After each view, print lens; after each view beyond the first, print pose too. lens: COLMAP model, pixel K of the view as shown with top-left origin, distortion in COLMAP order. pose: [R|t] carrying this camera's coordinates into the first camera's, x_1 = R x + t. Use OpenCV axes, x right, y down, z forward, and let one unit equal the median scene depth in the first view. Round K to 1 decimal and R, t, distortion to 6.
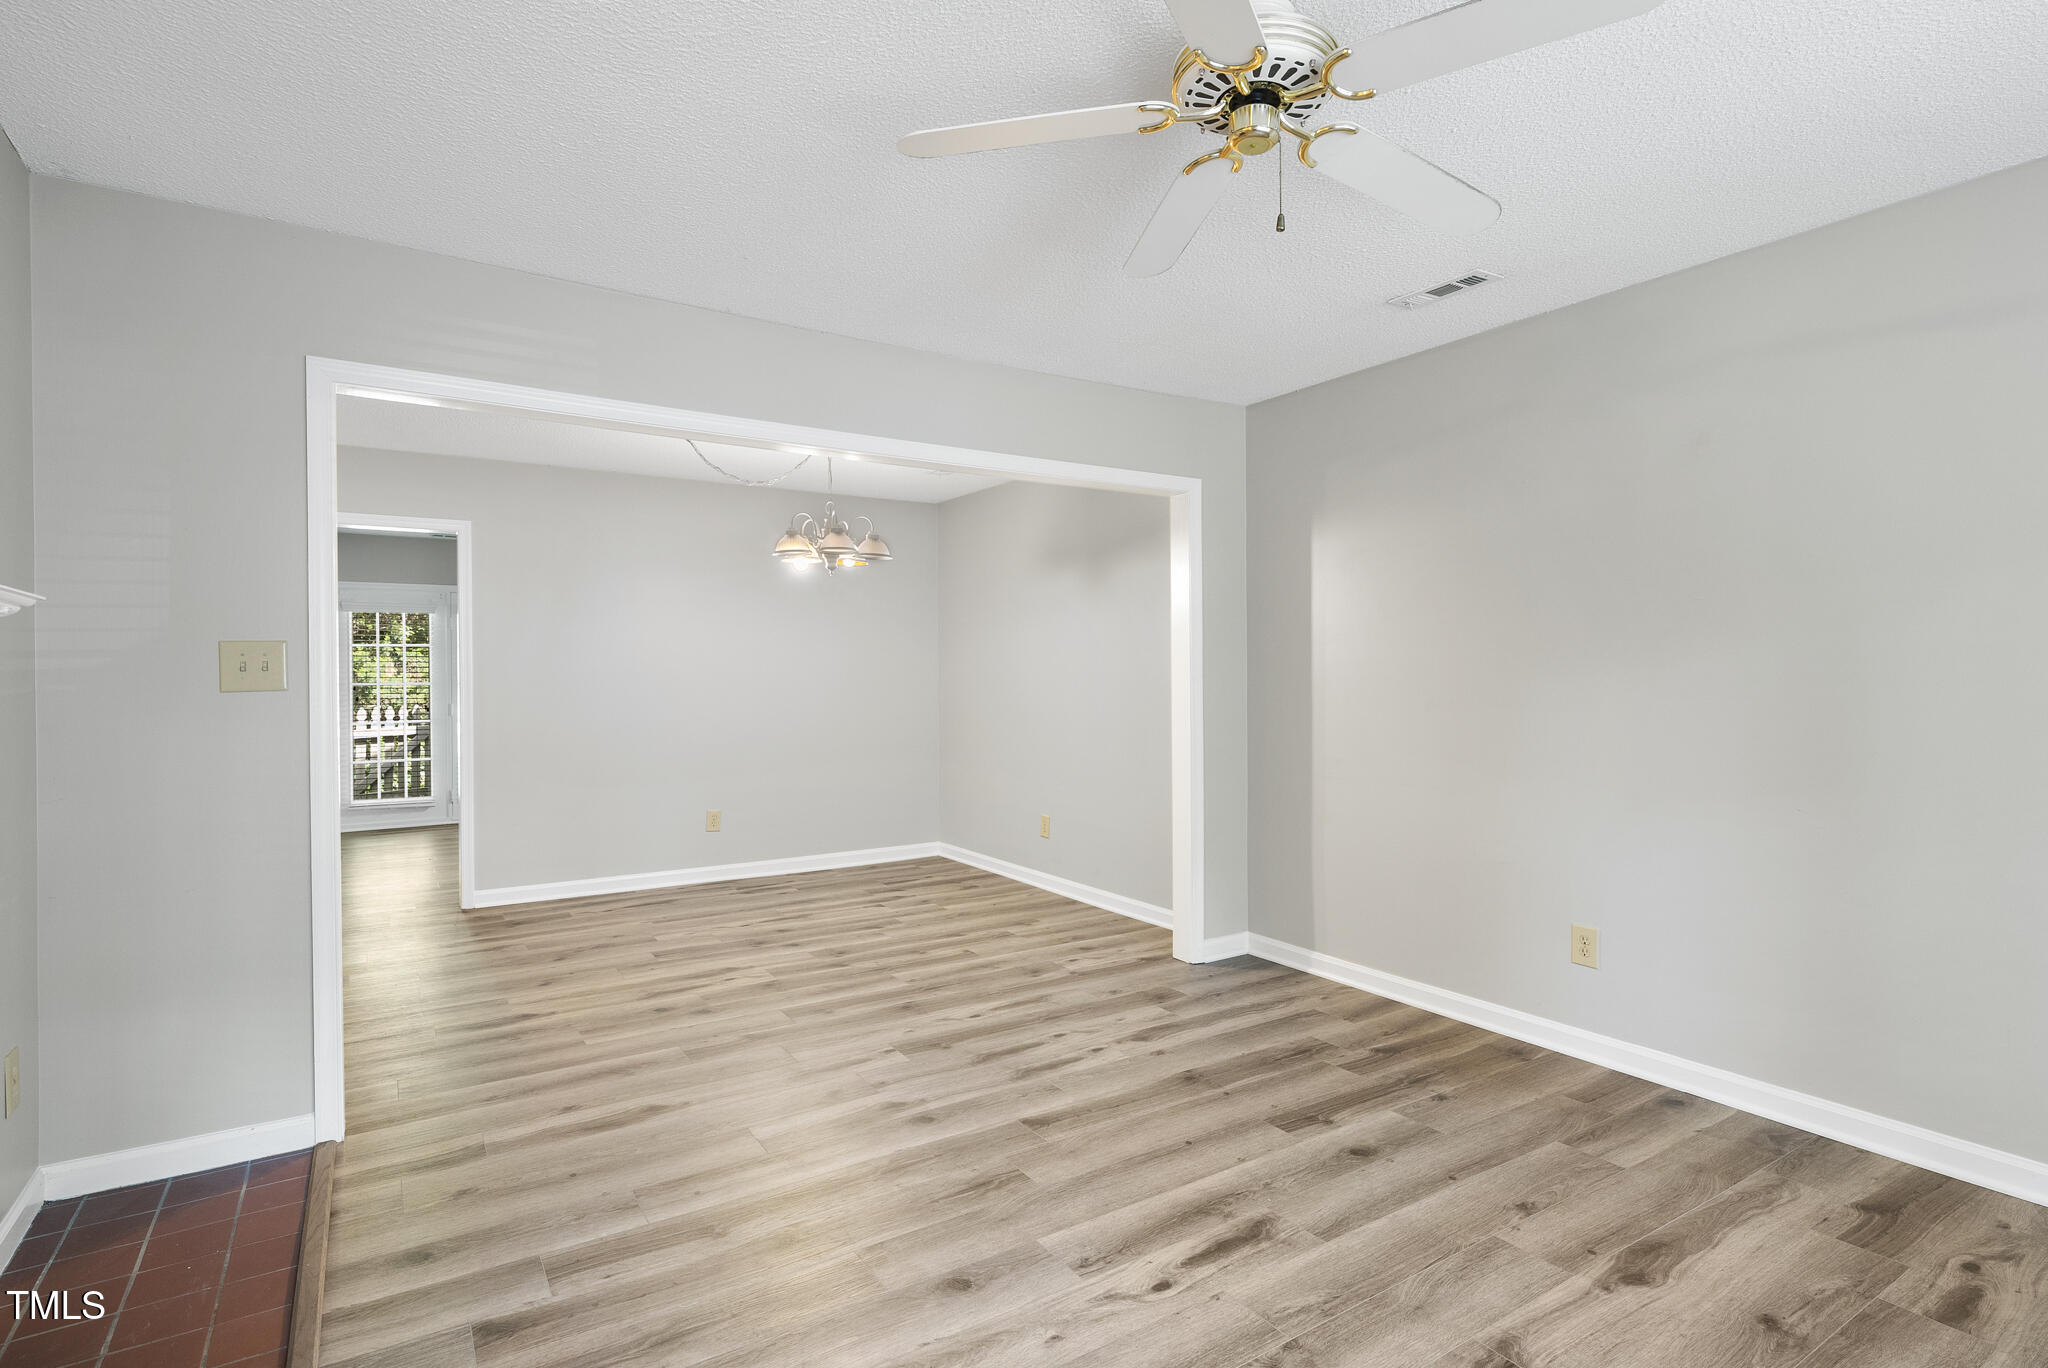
lens RADIAL K [[1000.8, 0, 1039.5], [0, 1000.8, 687.3], [0, 0, 1]] dist [0.004423, -0.001998]
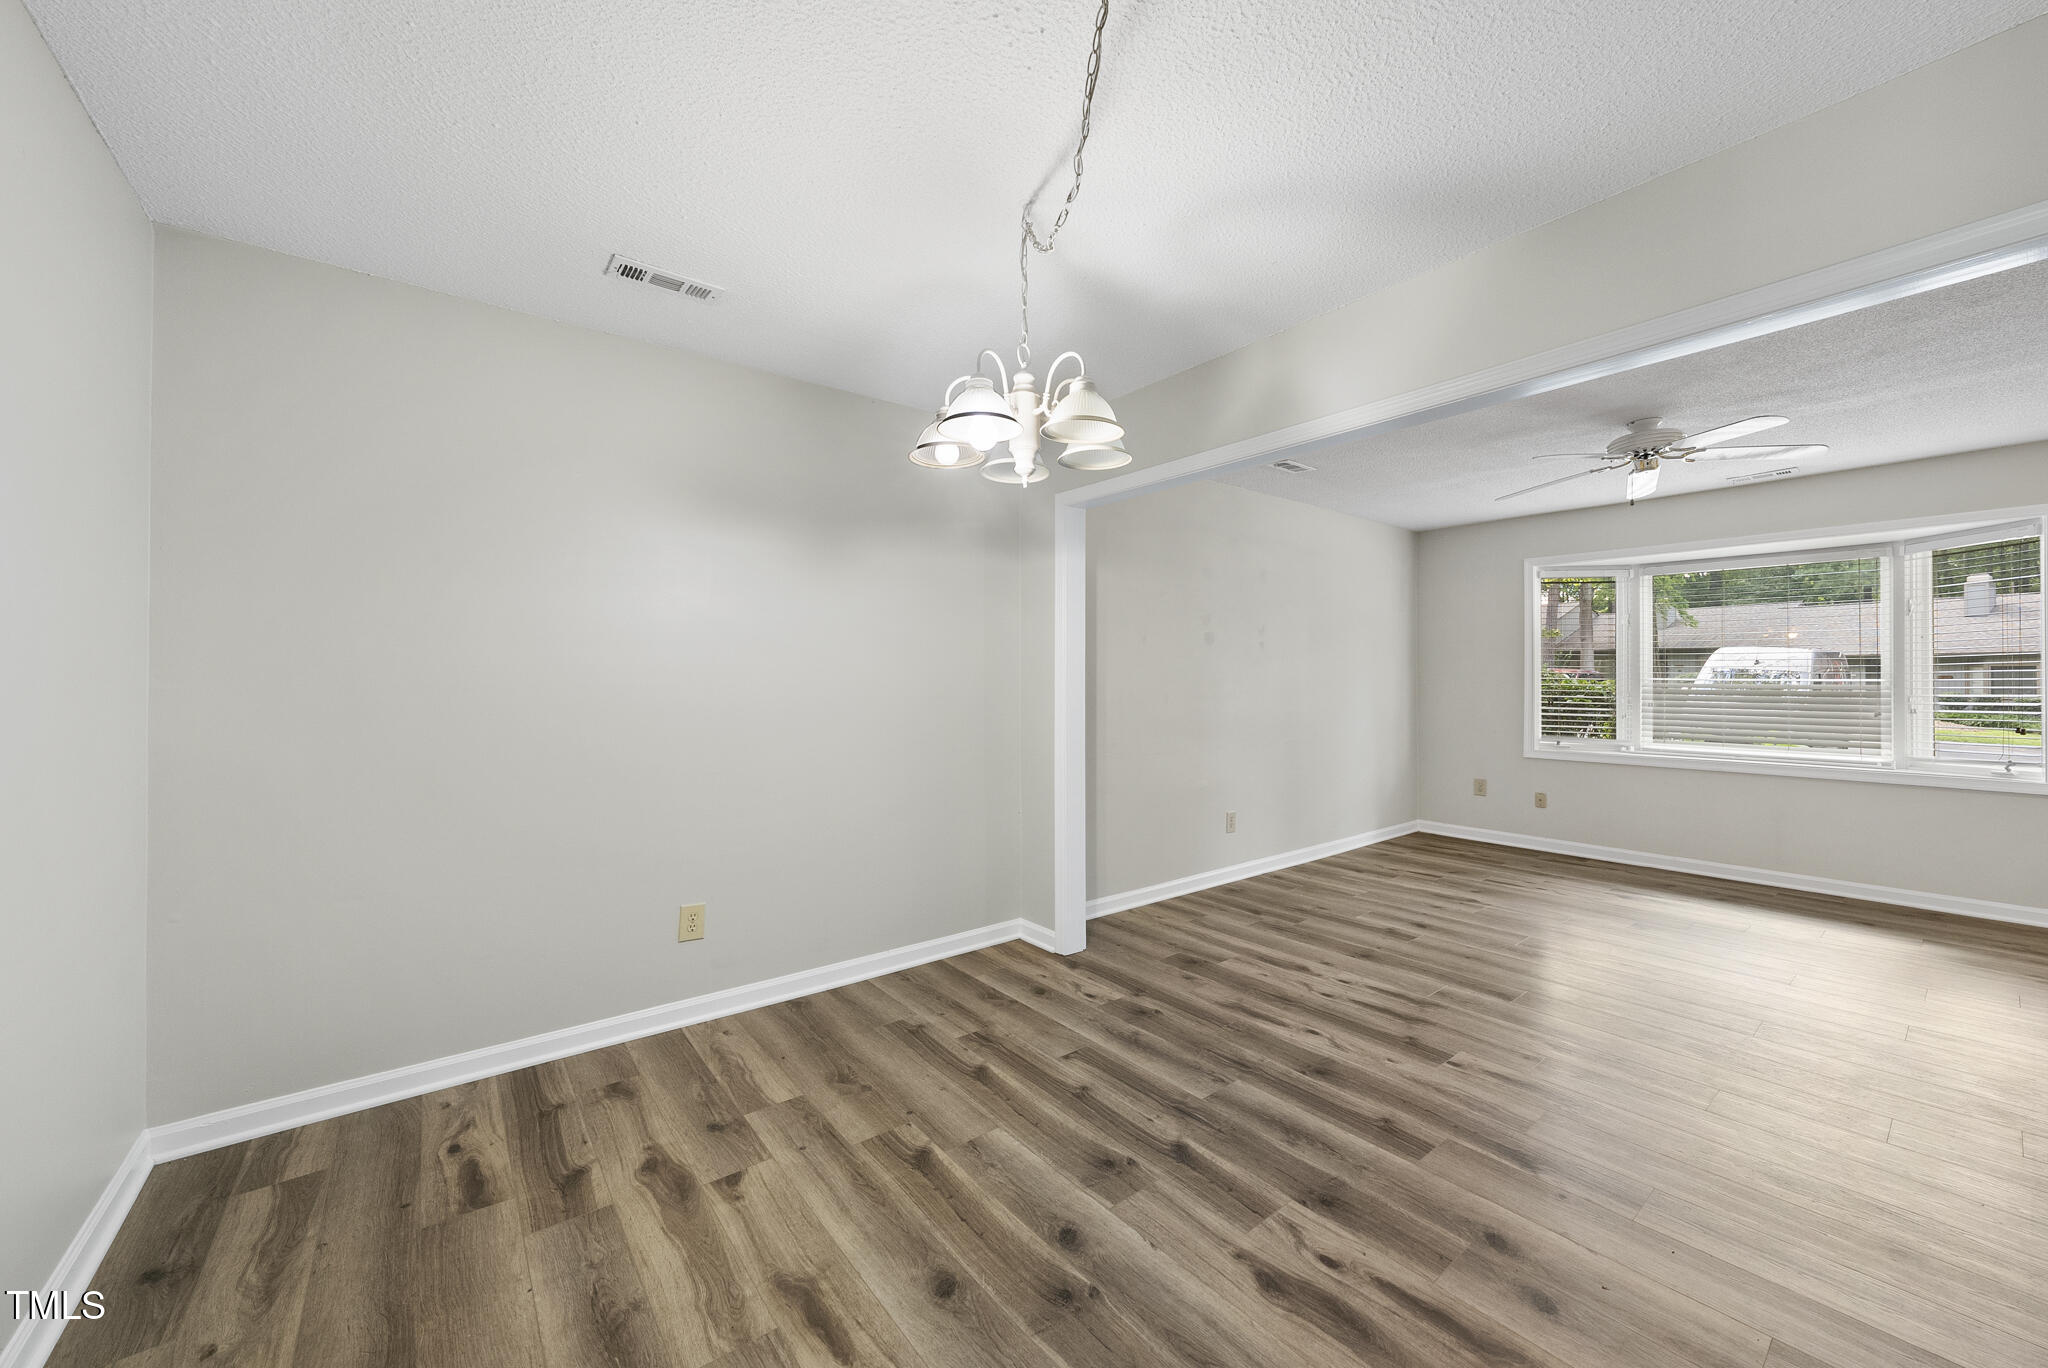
lens RADIAL K [[752.6, 0, 1017.3], [0, 752.6, 681.5], [0, 0, 1]] dist [-0.003290, 0.000660]
pose [[-0.069686, 0.001633, 0.997568, -0.762632], [0.011282, 0.999936, -0.000849, -0.016760], [-0.997505, 0.011195, -0.069700, 1.309801]]
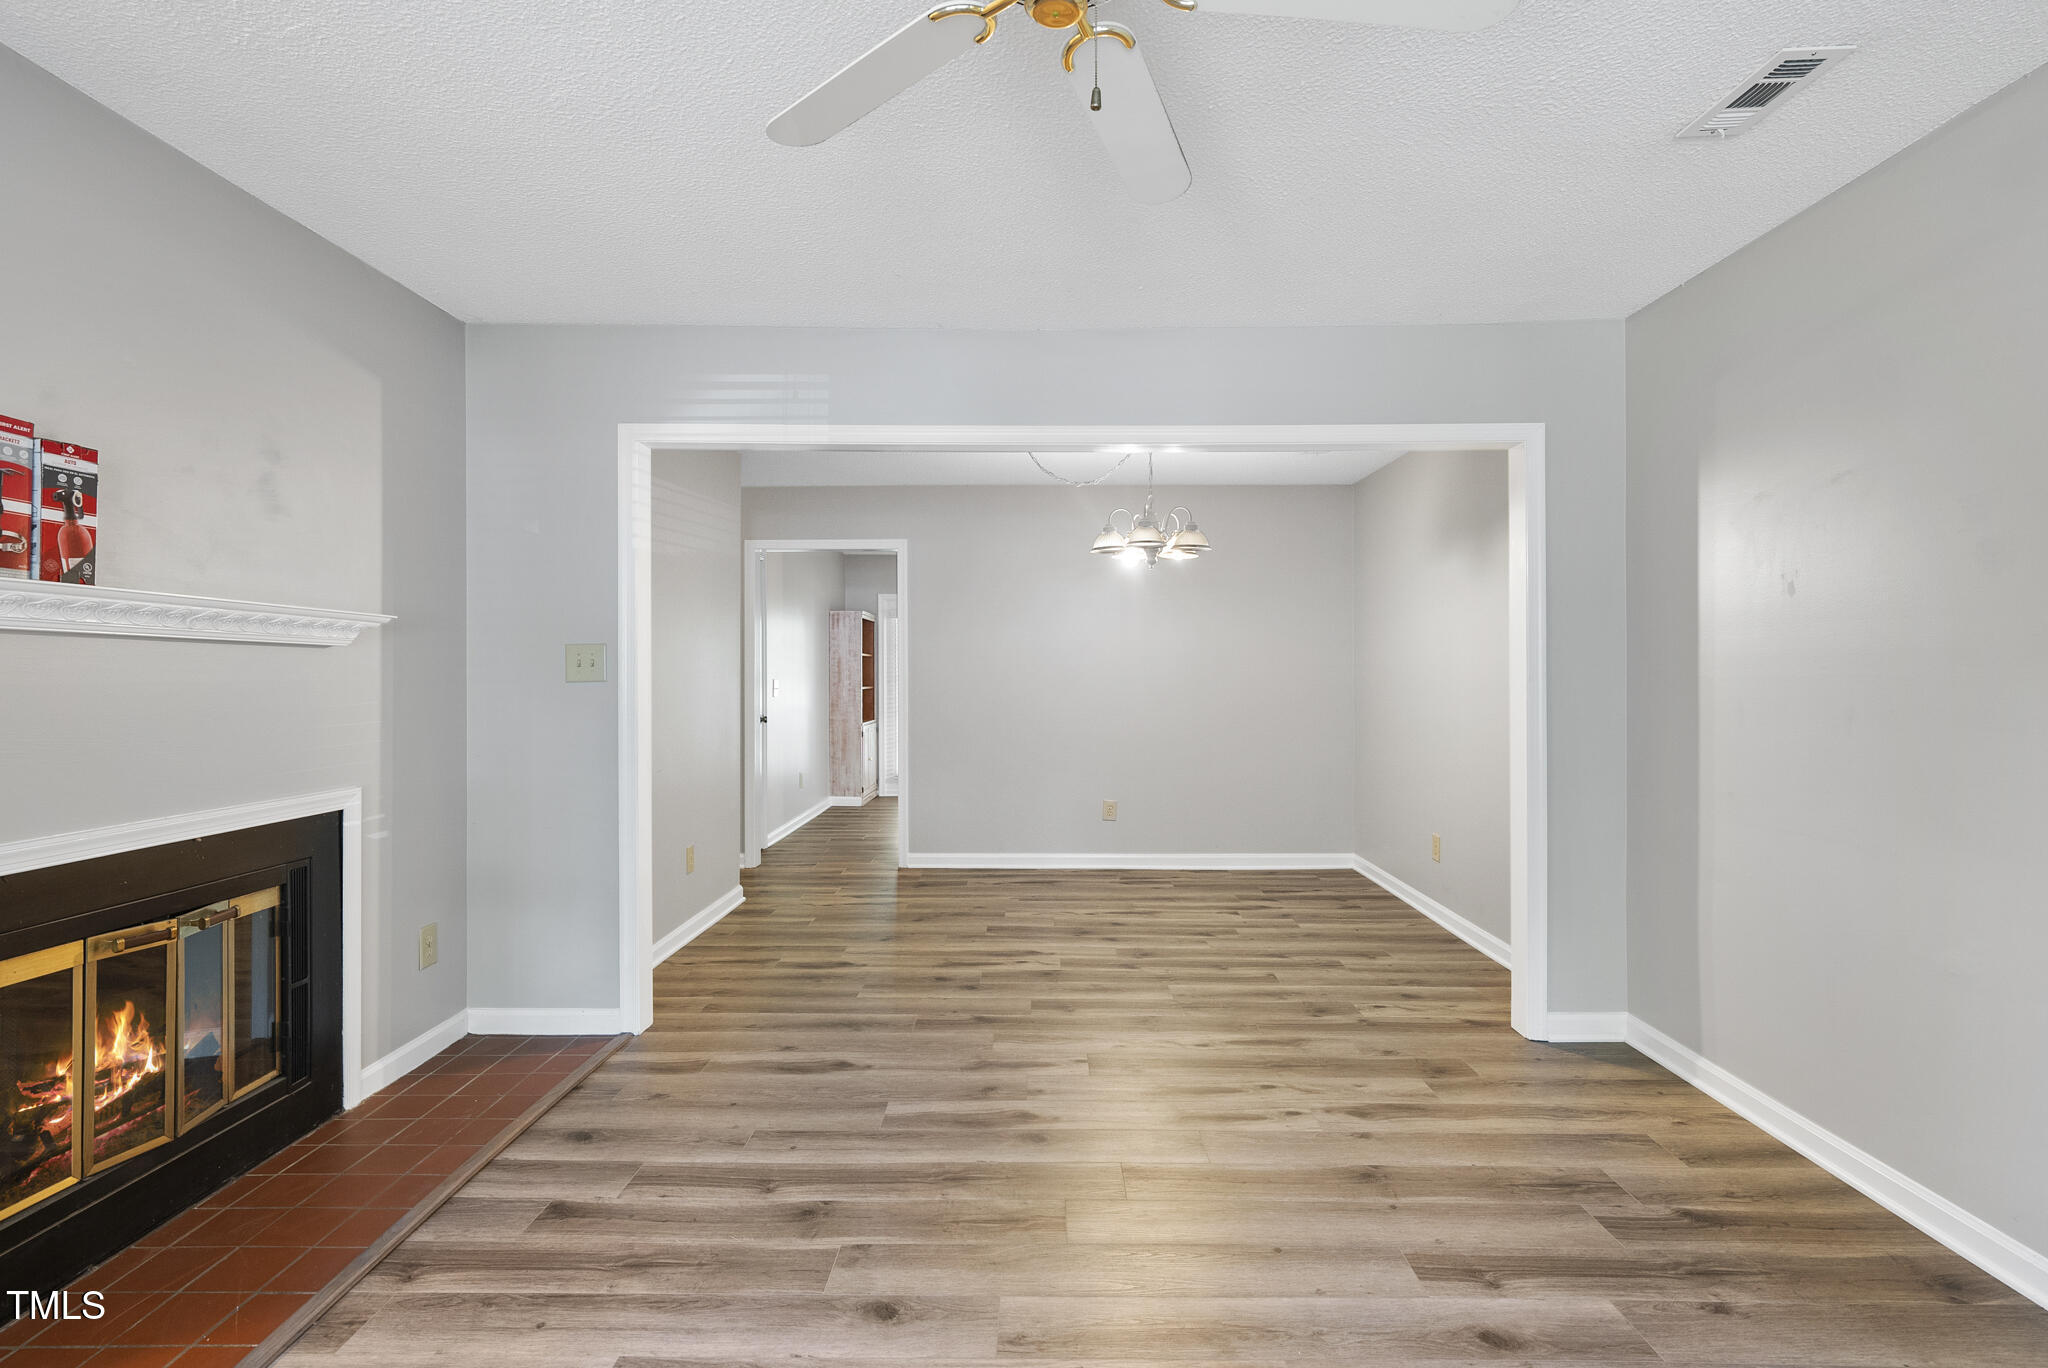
lens RADIAL K [[1000.8, 0, 1038.4], [0, 1000.8, 670.4], [0, 0, 1]] dist [0.004423, -0.001998]
pose [[0.834490, 0.002266, -0.551019, 0.306615], [-0.008651, 0.999922, -0.008990, -0.002966], [0.550955, 0.012269, 0.834445, 0.150916]]
